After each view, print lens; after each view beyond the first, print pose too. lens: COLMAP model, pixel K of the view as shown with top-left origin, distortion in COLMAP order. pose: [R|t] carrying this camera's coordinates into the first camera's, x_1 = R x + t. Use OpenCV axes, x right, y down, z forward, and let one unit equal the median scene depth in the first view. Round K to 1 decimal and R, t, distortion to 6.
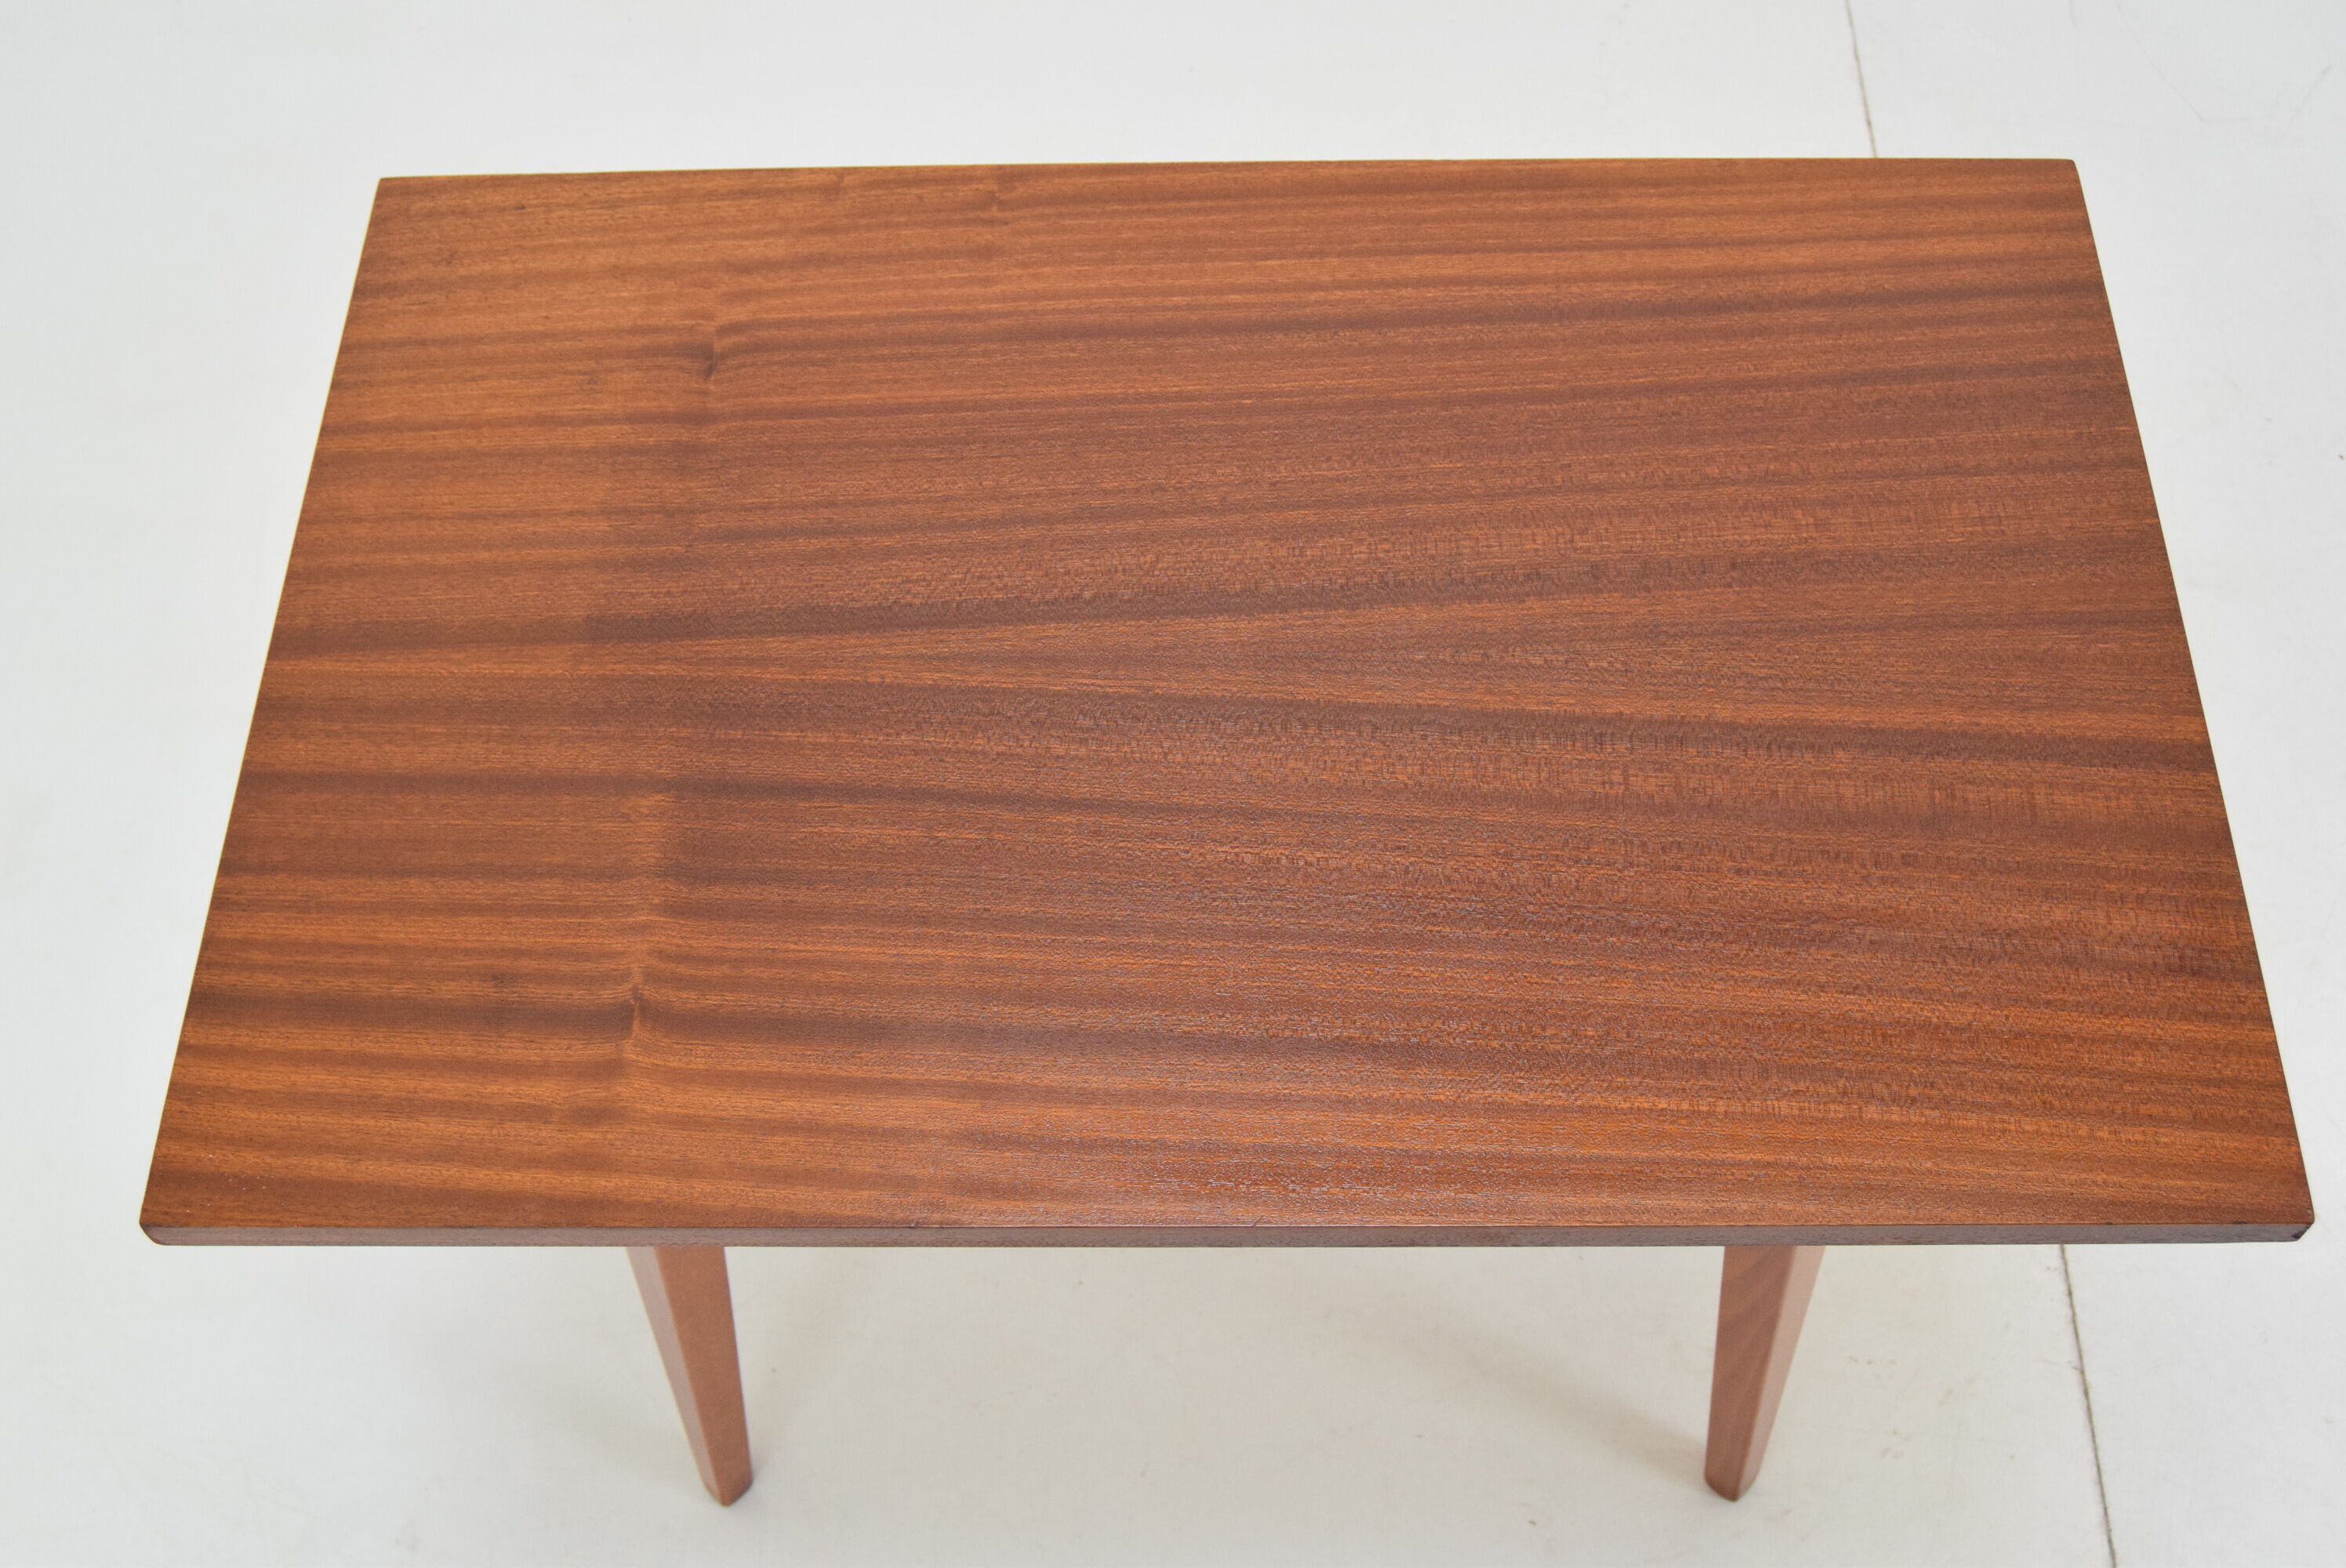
lens RADIAL K [[2669.6, 0, 1173.0], [0, 2669.6, 784.0], [0, 0, 1]] dist [-0.061385, -0.013189]
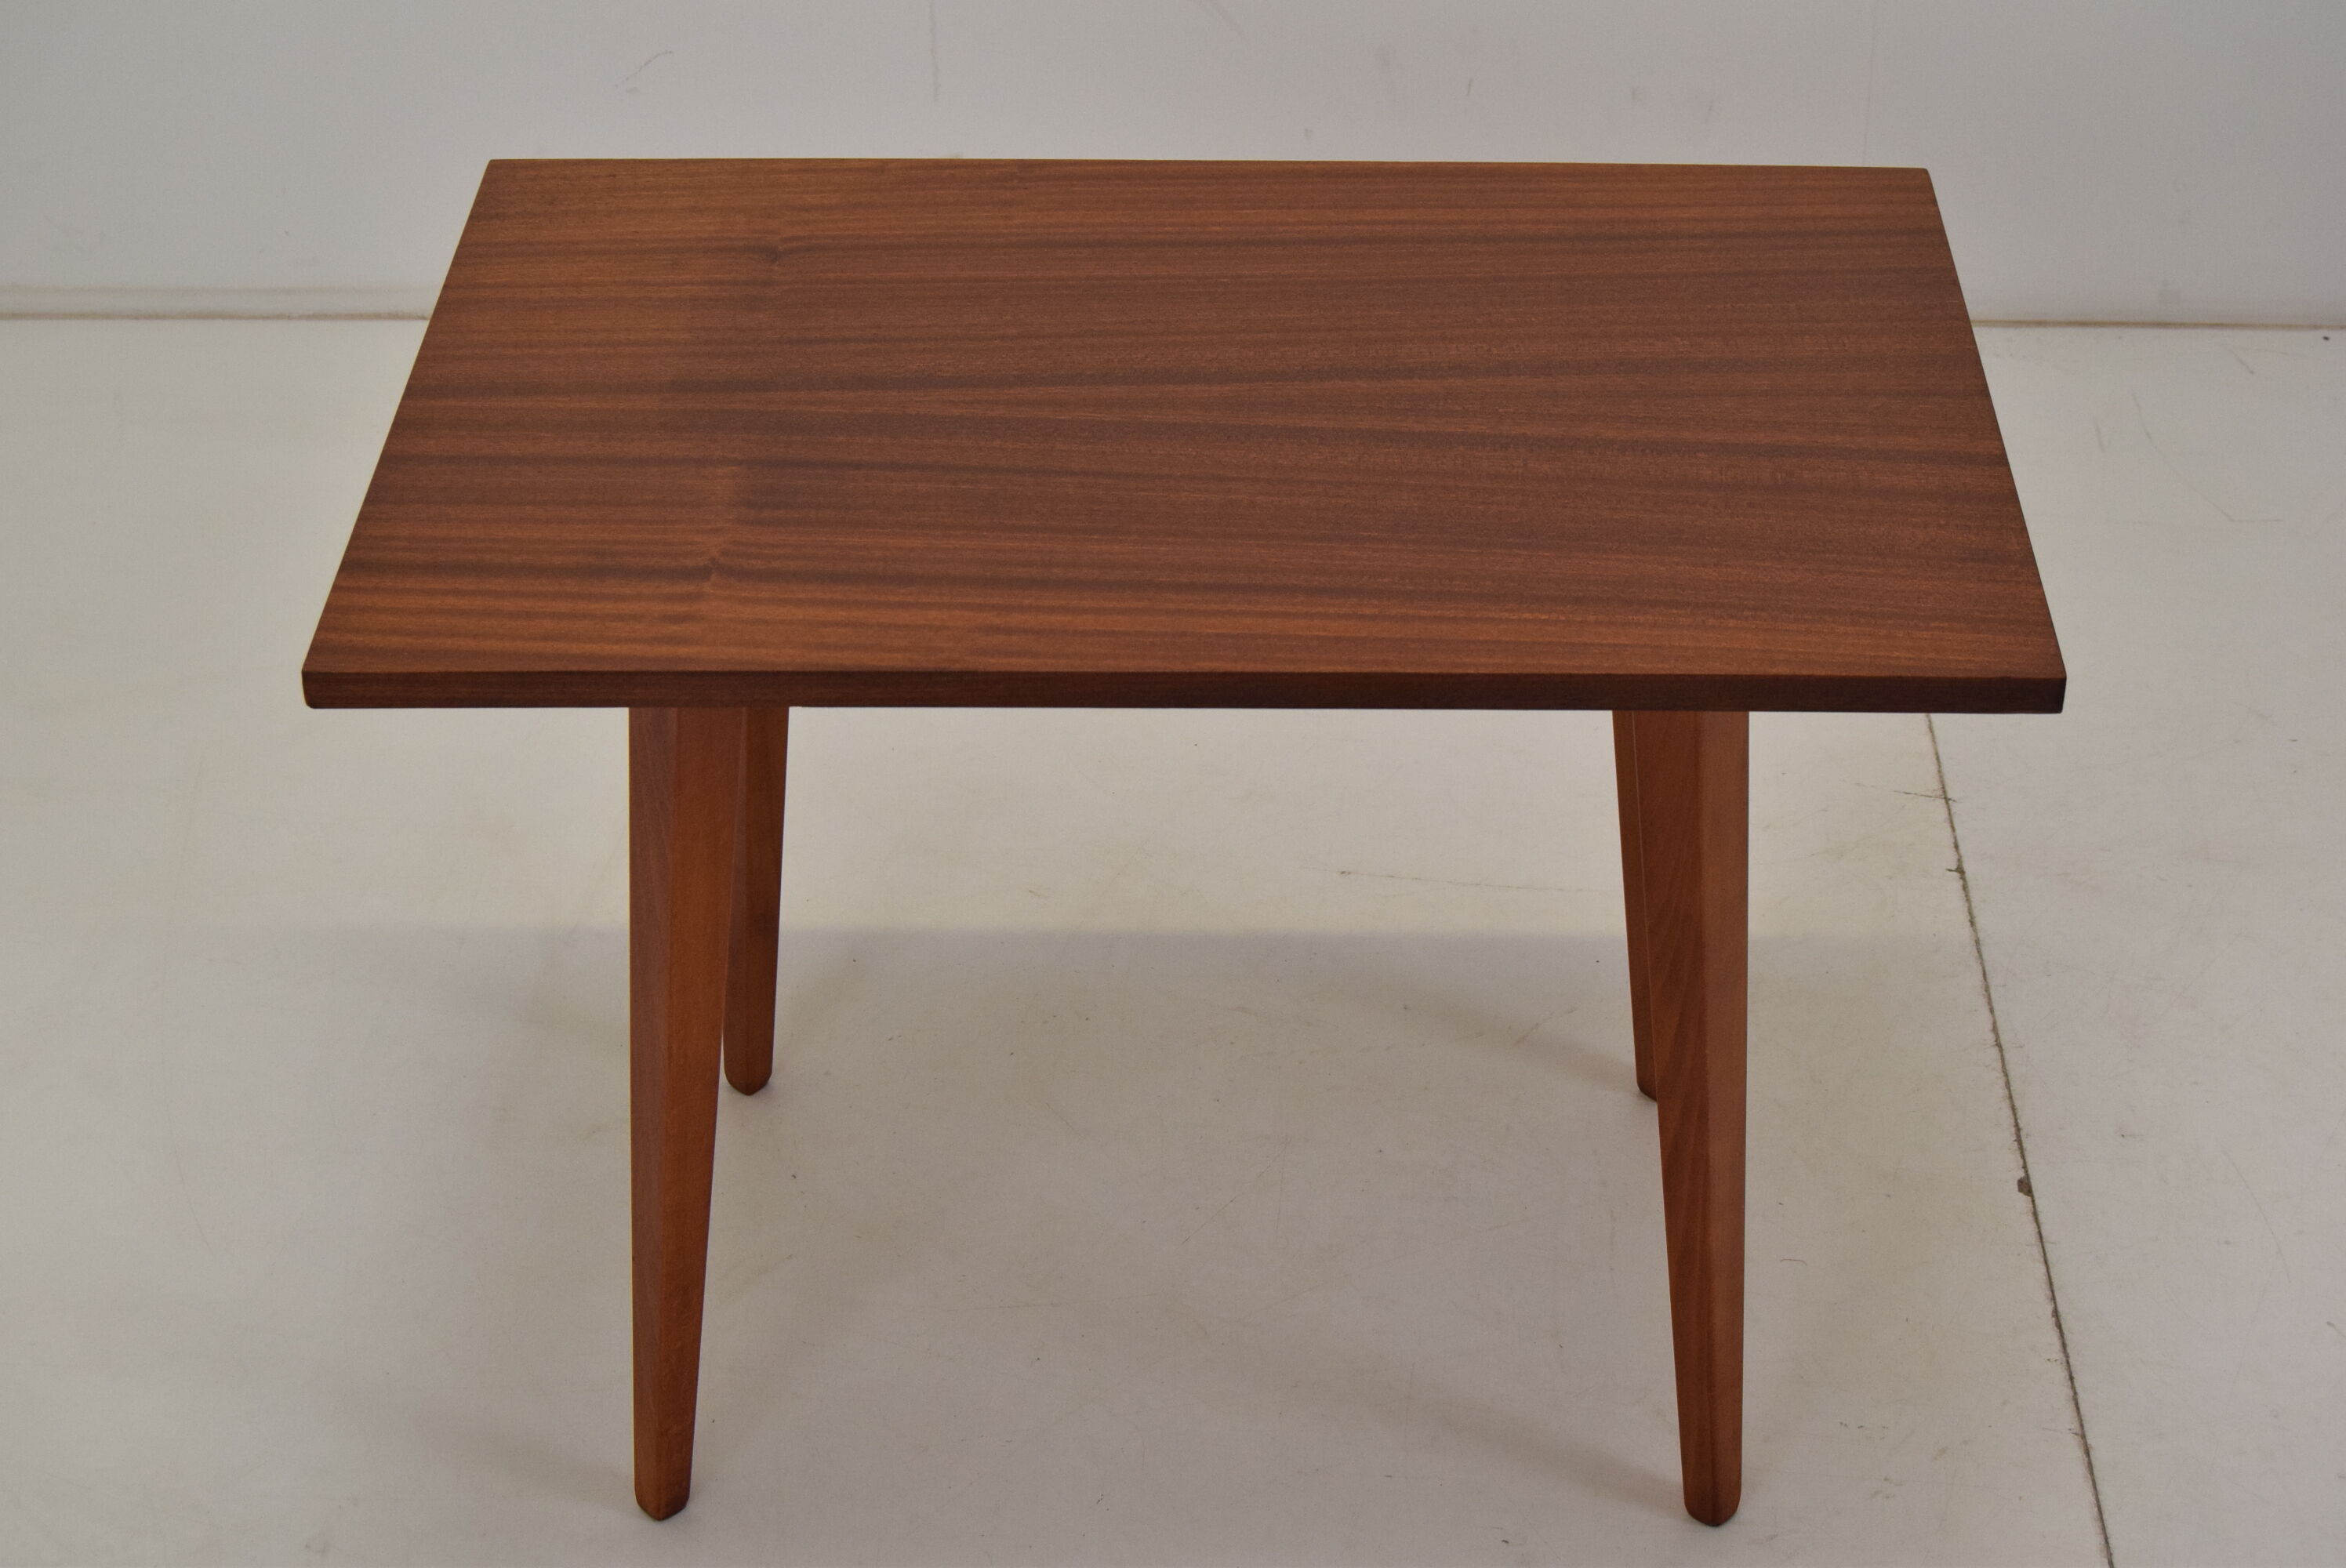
lens RADIAL K [[4360.0, 0, 1173.0], [0, 4360.0, 784.0], [0, 0, 1]] dist [-0.031033, -0.086019]
pose [[0.999628, 0.027256, 0.000453, 0.010666], [-0.024530, 0.906652, -0.421166, 0.935652], [-0.011890, 0.420999, 0.906983, -0.720407]]
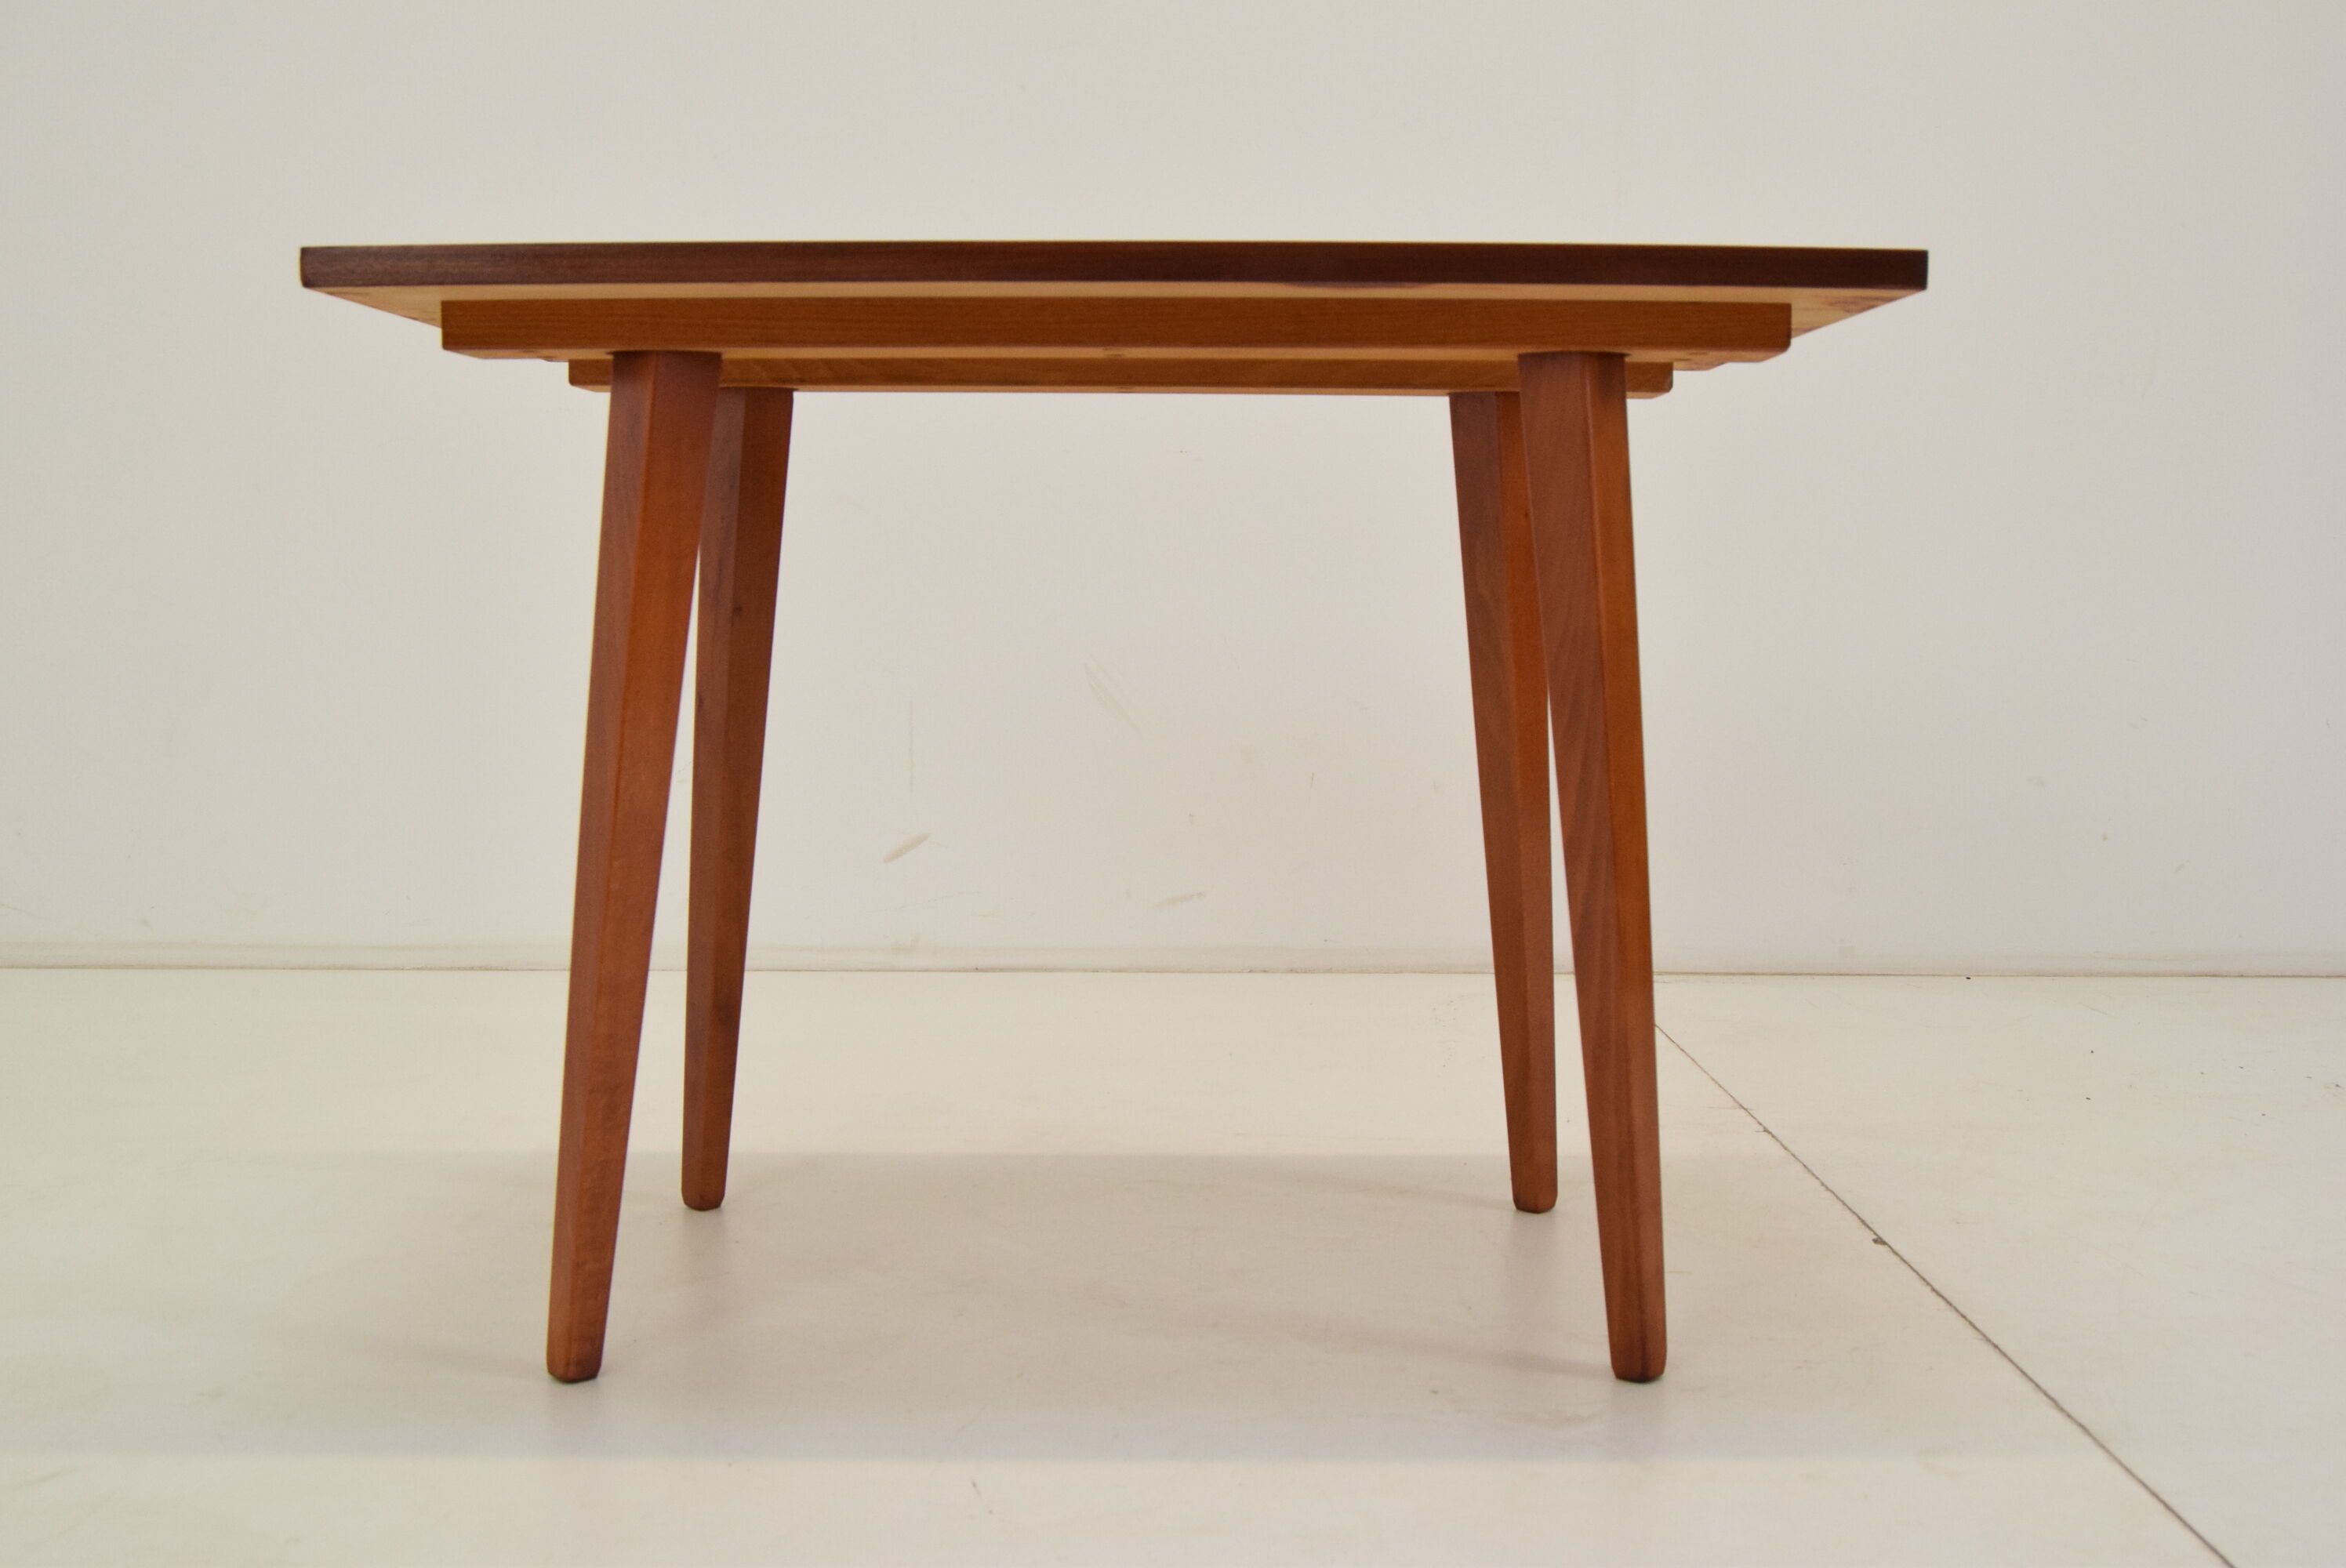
lens RADIAL K [[2669.6, 0, 1173.0], [0, 2669.6, 784.0], [0, 0, 1]] dist [-0.061385, -0.013189]
pose [[0.999047, 0.037099, 0.022992, 0.019128], [-0.002737, 0.578992, -0.815329, 1.238112], [-0.043560, 0.814489, 0.578542, 0.388423]]
